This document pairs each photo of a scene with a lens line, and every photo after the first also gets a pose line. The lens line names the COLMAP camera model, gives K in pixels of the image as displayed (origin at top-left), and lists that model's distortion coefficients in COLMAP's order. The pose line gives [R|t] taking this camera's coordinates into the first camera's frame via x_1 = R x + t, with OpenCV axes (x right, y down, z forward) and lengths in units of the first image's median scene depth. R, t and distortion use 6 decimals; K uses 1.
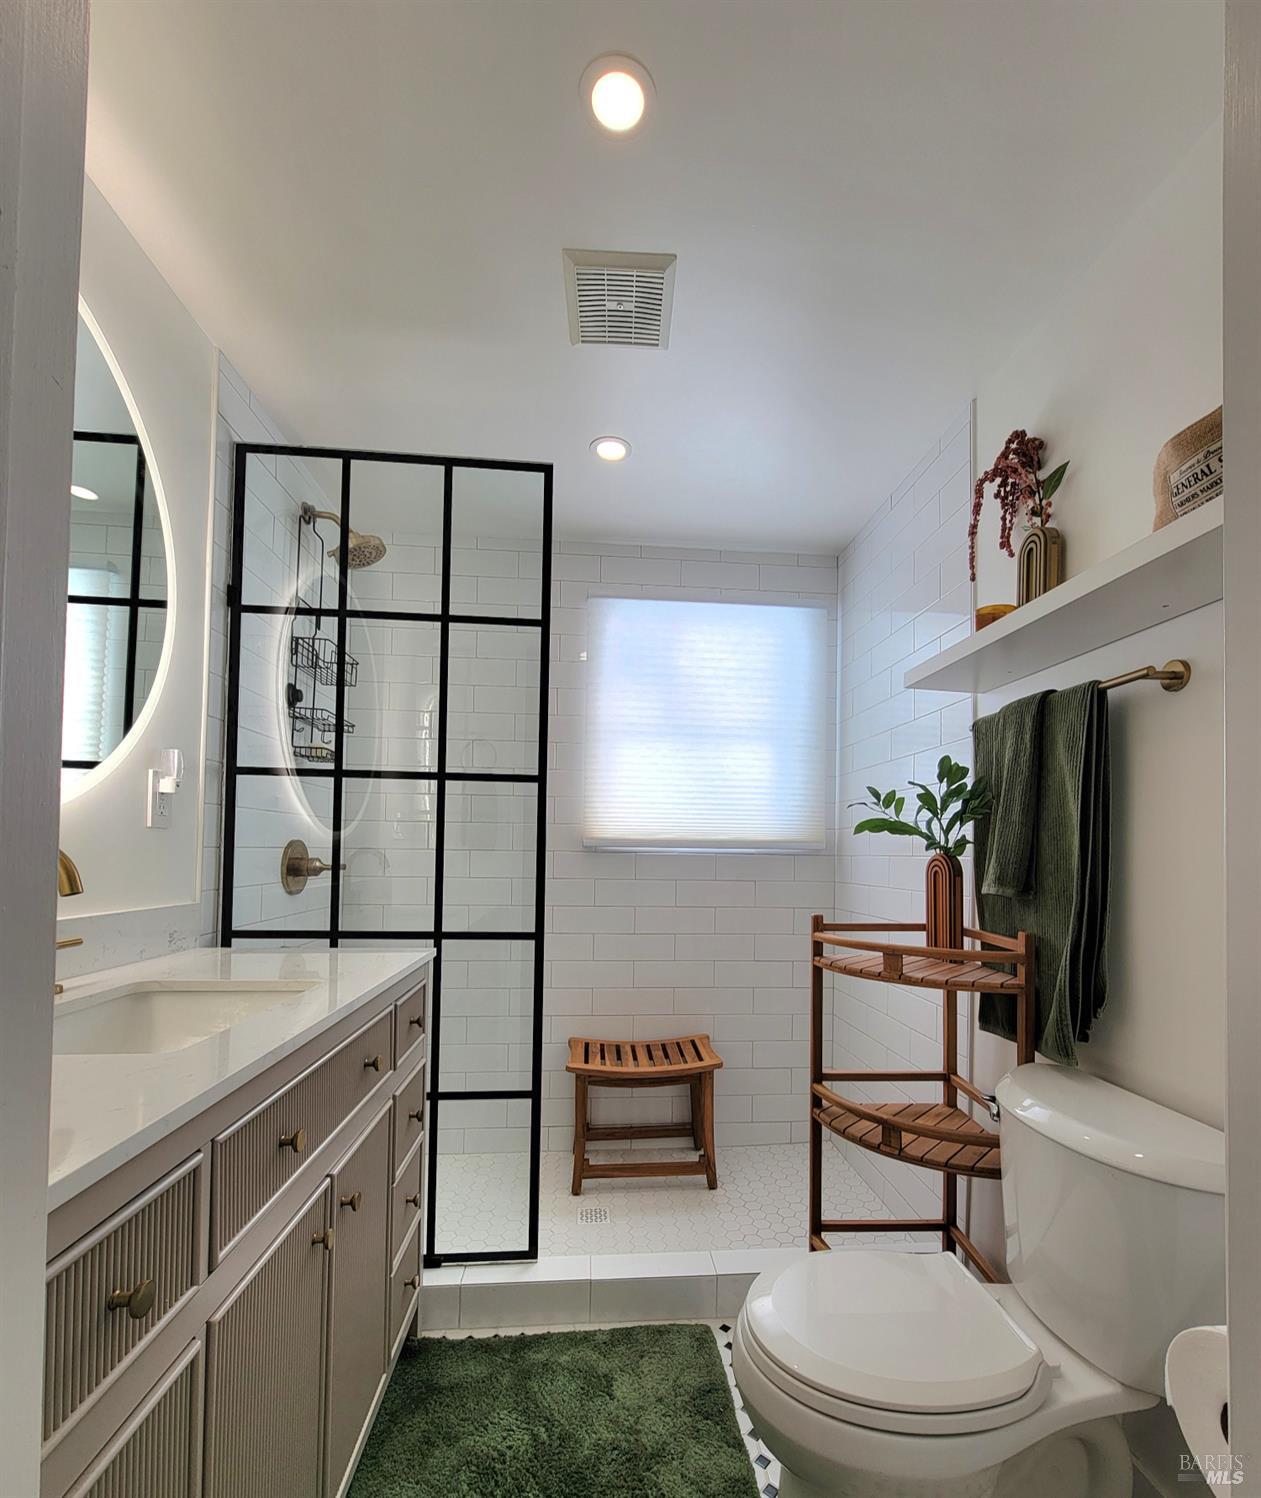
lens RADIAL K [[707.2, 0, 634.2], [0, 707.2, 843.3], [0, 0, 1]] dist [-0.002004, -0.000207]
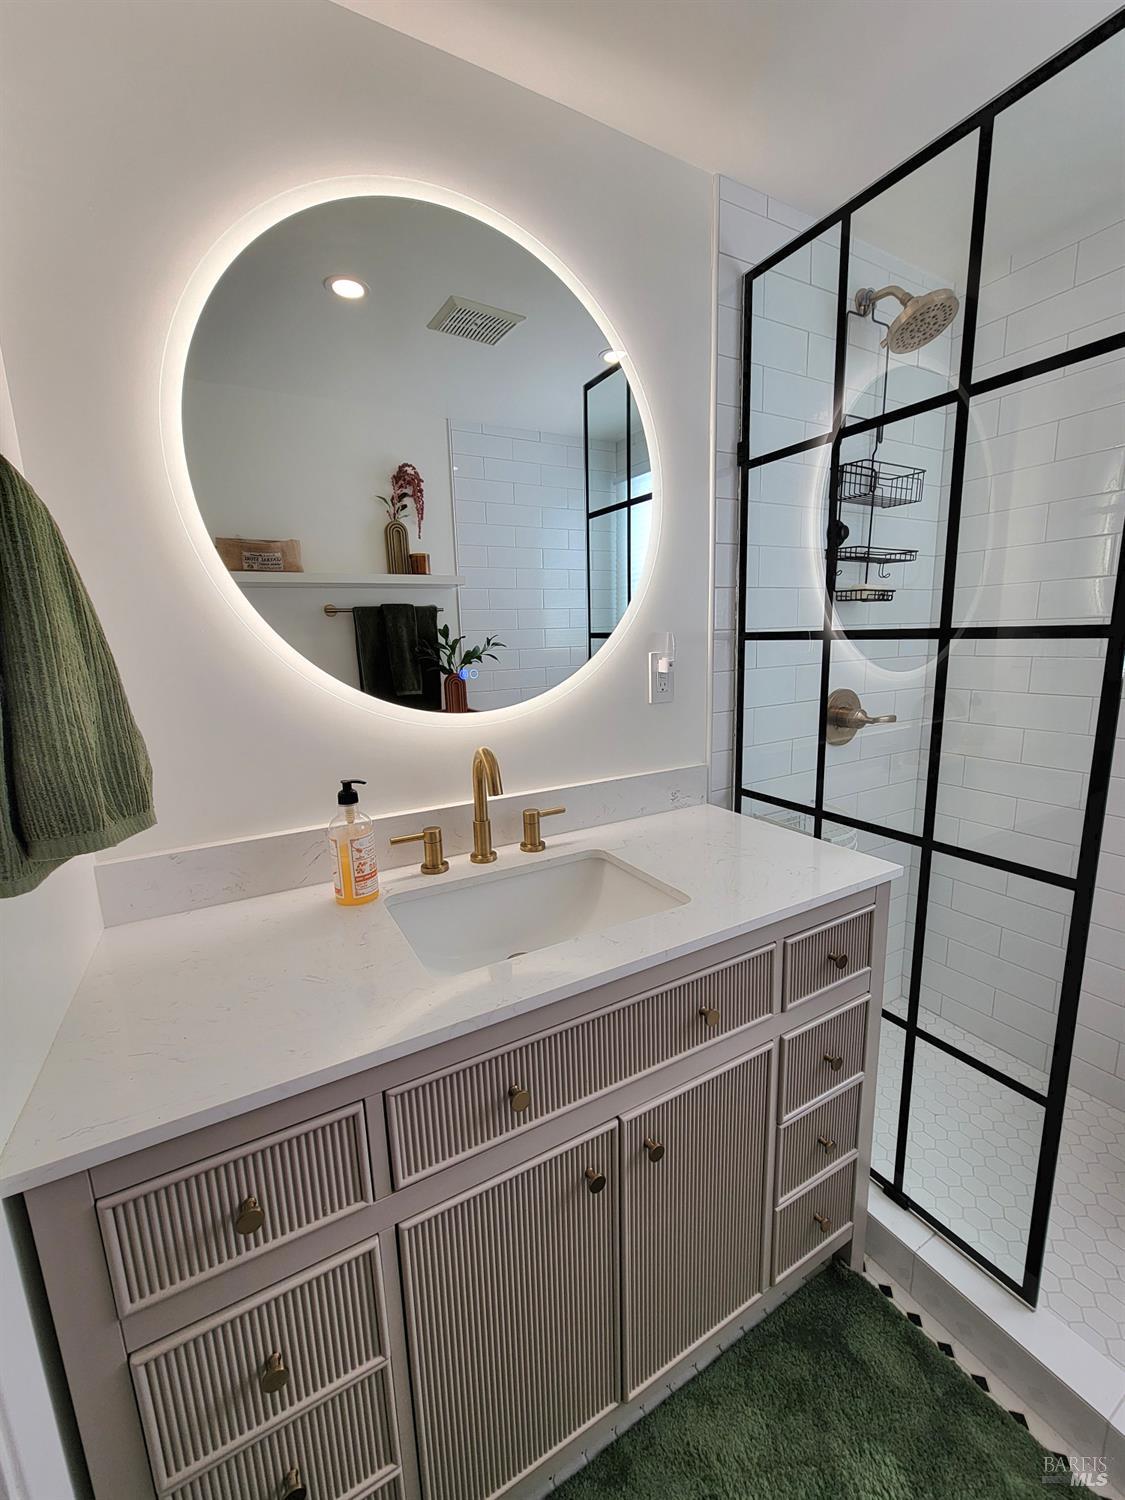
lens RADIAL K [[611.5, 0, 568.1], [0, 611.5, 755.4], [0, 0, 1]] dist [-0.011032, 0.007090]
pose [[0.437907, 0.139380, -0.888150, 0.132204], [0.056145, 0.981741, 0.181750, -0.110244], [0.897266, -0.129454, 0.422085, 0.385074]]
